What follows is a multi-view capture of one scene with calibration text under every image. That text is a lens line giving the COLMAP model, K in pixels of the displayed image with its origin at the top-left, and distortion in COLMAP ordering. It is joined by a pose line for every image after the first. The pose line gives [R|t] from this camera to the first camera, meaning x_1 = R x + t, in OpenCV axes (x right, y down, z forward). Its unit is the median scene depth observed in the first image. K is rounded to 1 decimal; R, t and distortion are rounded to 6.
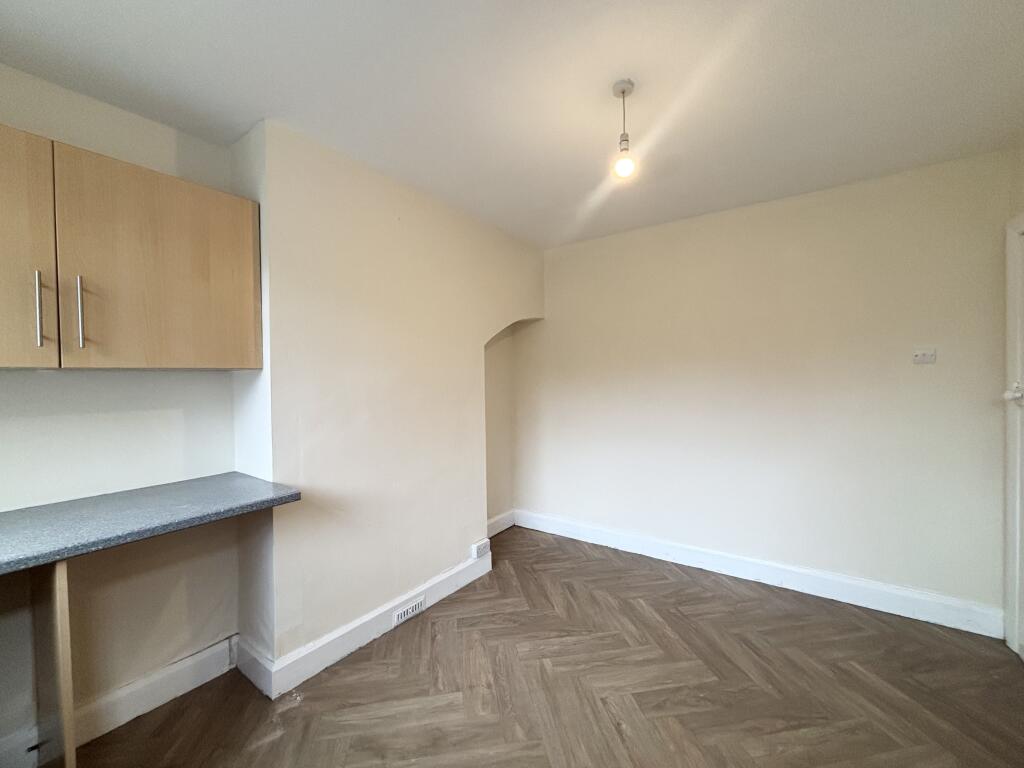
lens RADIAL K [[415.2, 0, 509.4], [0, 415.2, 386.7], [0, 0, 1]] dist [0.000342, 0.000679]
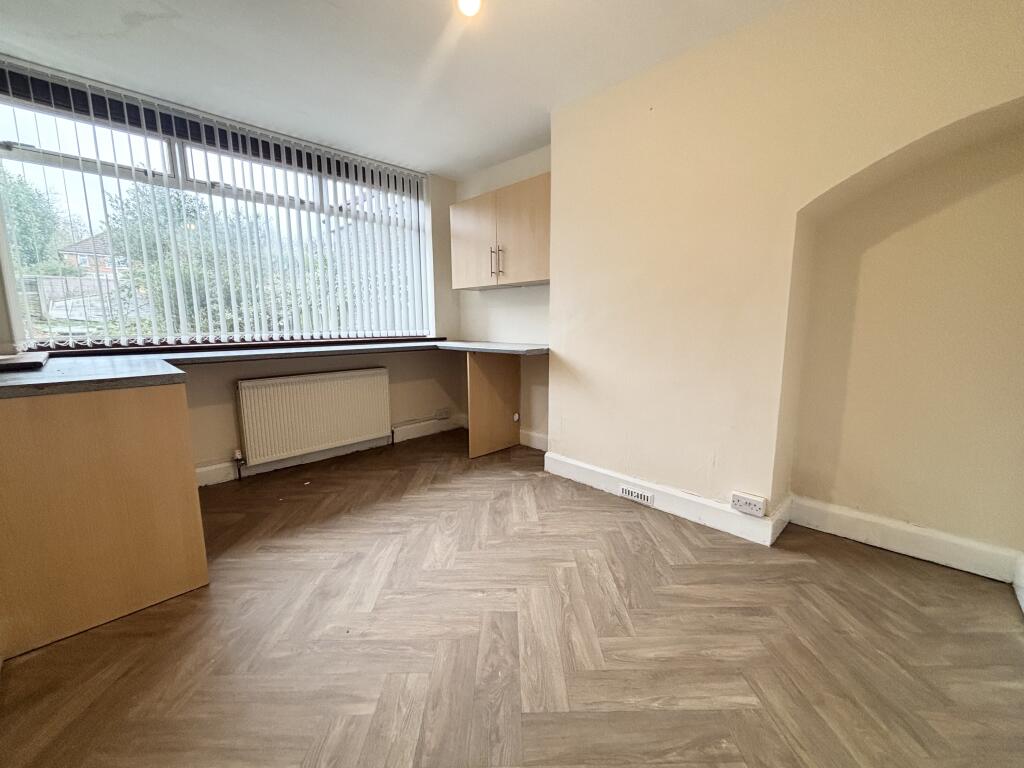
lens RADIAL K [[415.2, 0, 515.4], [0, 415.2, 382.1], [0, 0, 1]] dist [0.000342, 0.000679]
pose [[-0.150515, 0.164476, -0.974830, 0.943035], [-0.009811, 0.985766, 0.167836, 0.072775], [0.988559, 0.034826, -0.146759, 0.948930]]
